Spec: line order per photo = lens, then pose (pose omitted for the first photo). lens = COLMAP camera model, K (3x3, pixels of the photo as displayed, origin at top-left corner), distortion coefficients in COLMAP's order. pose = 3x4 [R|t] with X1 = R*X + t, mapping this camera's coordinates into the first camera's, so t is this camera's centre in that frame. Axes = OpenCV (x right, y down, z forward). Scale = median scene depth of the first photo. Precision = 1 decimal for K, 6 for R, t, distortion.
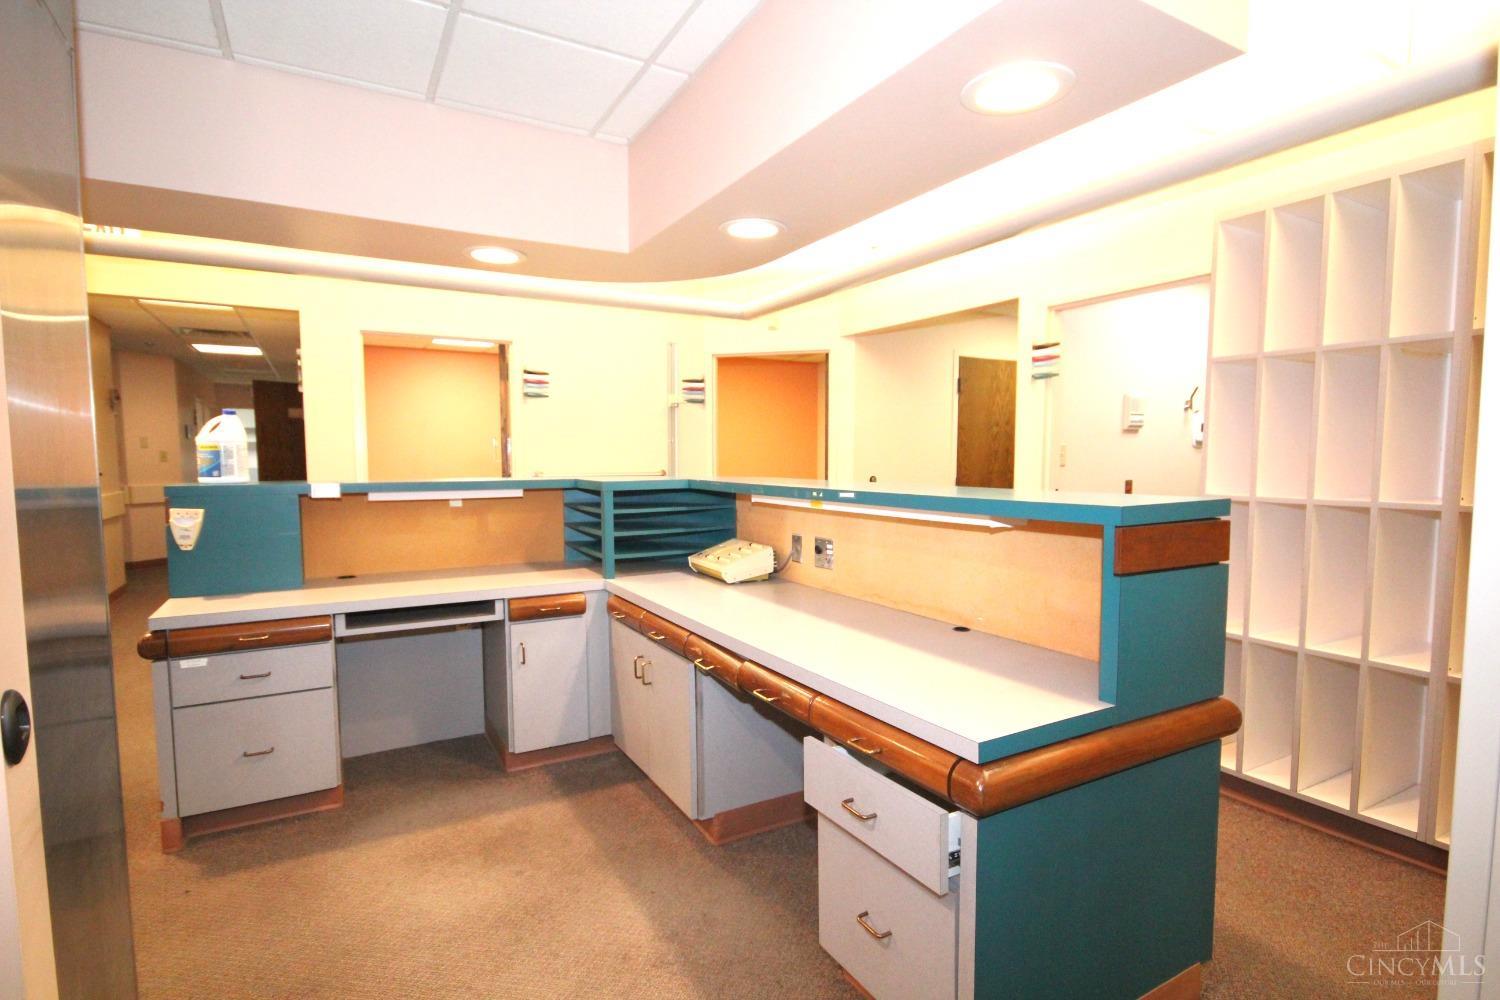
lens RADIAL K [[740.5, 0, 752.1], [0, 740.5, 517.6], [0, 0, 1]] dist [0.002119, 0.000169]
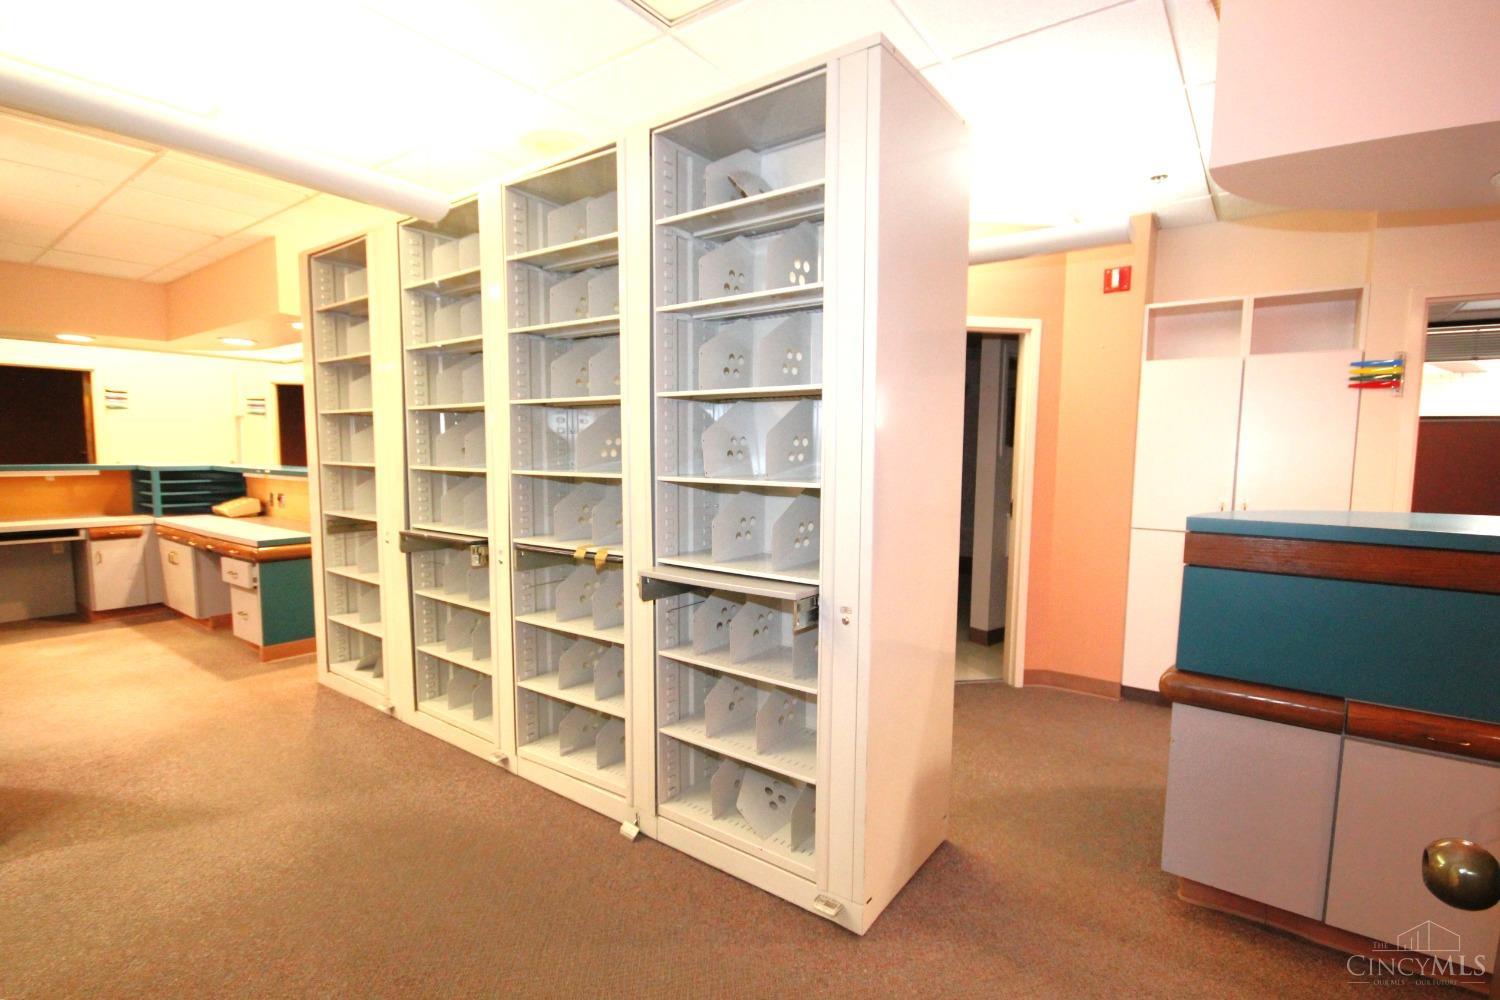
lens RADIAL K [[703.1, 0, 750.0], [0, 703.1, 500.0], [0, 0, 1]] dist [0.002331, 0.000063]
pose [[0.915018, -0.019686, 0.402933, 0.480360], [0.019515, 0.999799, 0.004531, 0.059466], [-0.402941, 0.003717, 0.915218, -1.293561]]
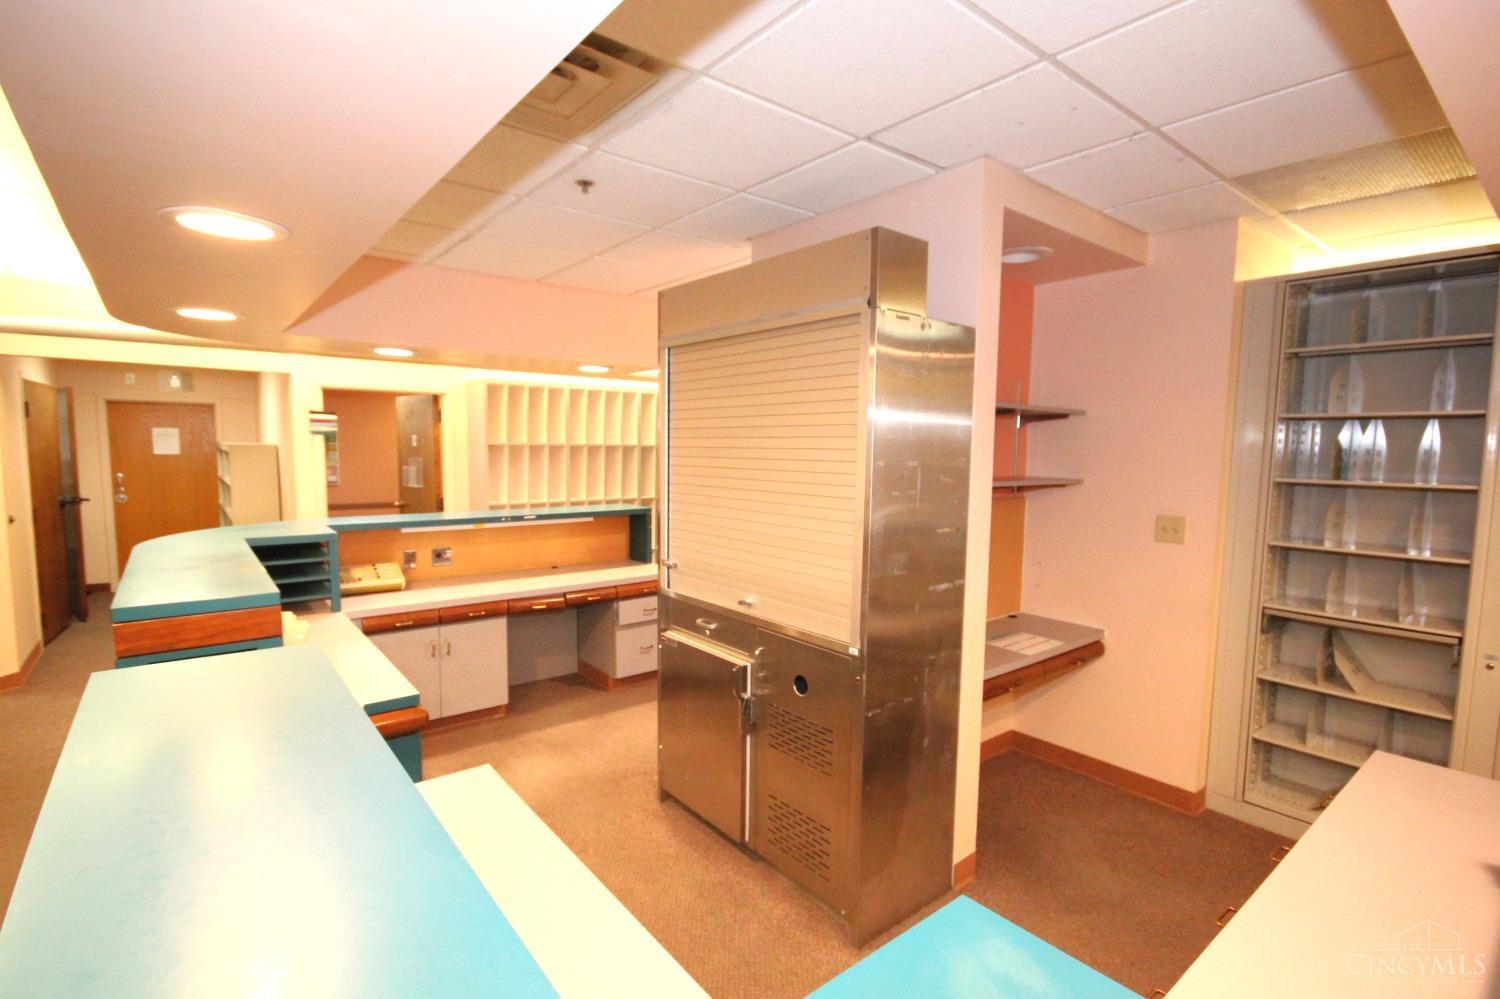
lens RADIAL K [[703.1, 0, 750.0], [0, 703.1, 499.5], [0, 0, 1]] dist [0.002331, 0.000063]
pose [[-0.164476, -0.062894, 0.984374, -1.554792], [0.066046, 0.995023, 0.074610, -0.149893], [-0.984167, 0.077285, -0.159503, 0.546288]]
